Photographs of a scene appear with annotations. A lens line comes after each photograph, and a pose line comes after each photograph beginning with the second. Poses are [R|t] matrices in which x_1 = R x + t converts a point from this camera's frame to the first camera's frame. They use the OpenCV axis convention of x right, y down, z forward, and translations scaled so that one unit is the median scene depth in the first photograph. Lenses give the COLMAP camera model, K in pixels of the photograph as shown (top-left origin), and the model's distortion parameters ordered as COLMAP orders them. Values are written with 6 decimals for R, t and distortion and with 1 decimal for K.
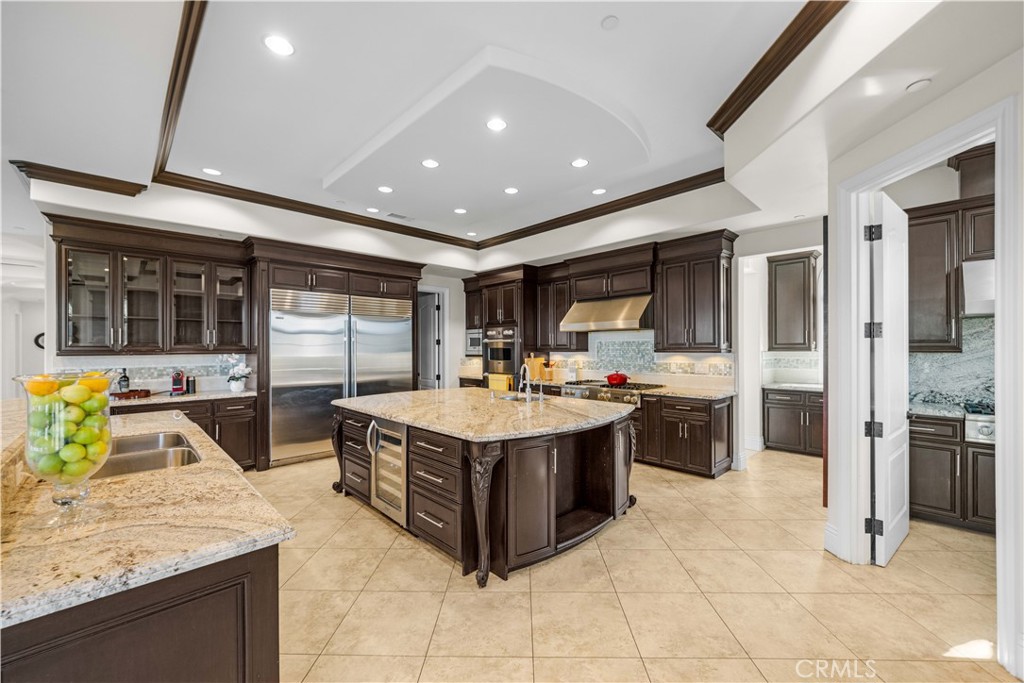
lens RADIAL K [[402.2, 0, 512.1], [0, 402.2, 343.3], [0, 0, 1]] dist [-0.000294, -0.000112]
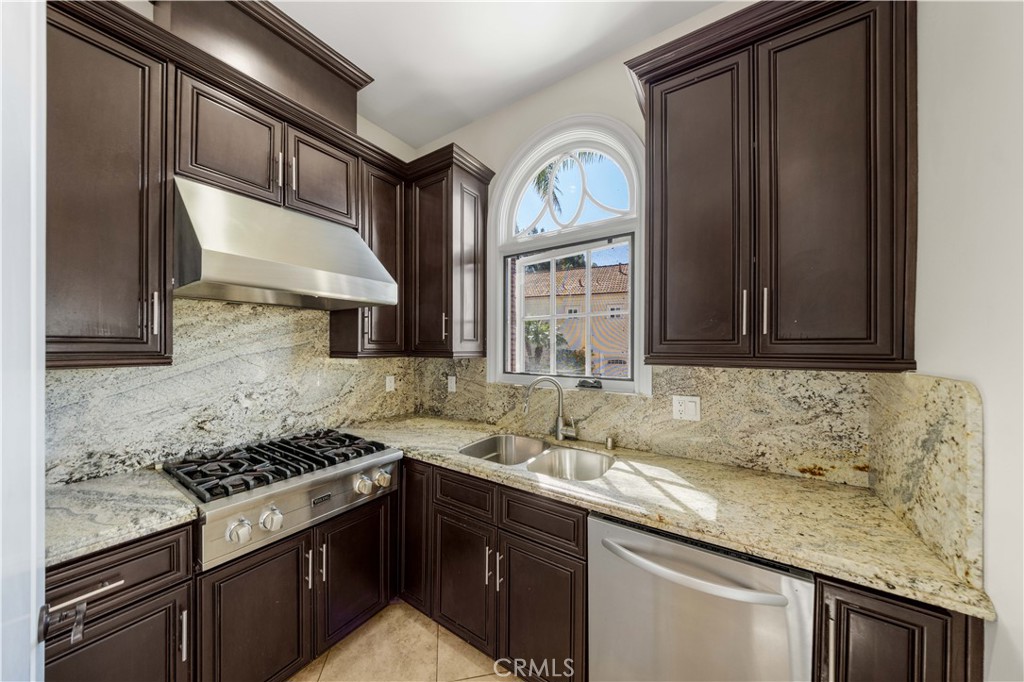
lens RADIAL K [[328.9, 0, 513.4], [0, 328.9, 345.7], [0, 0, 1]] dist [-0.000388, 0.000009]
pose [[-0.215354, 0.005325, 0.976521, 0.625249], [-0.002348, 0.999979, -0.005971, 0.001729], [-0.976533, -0.003578, -0.215337, 0.660597]]
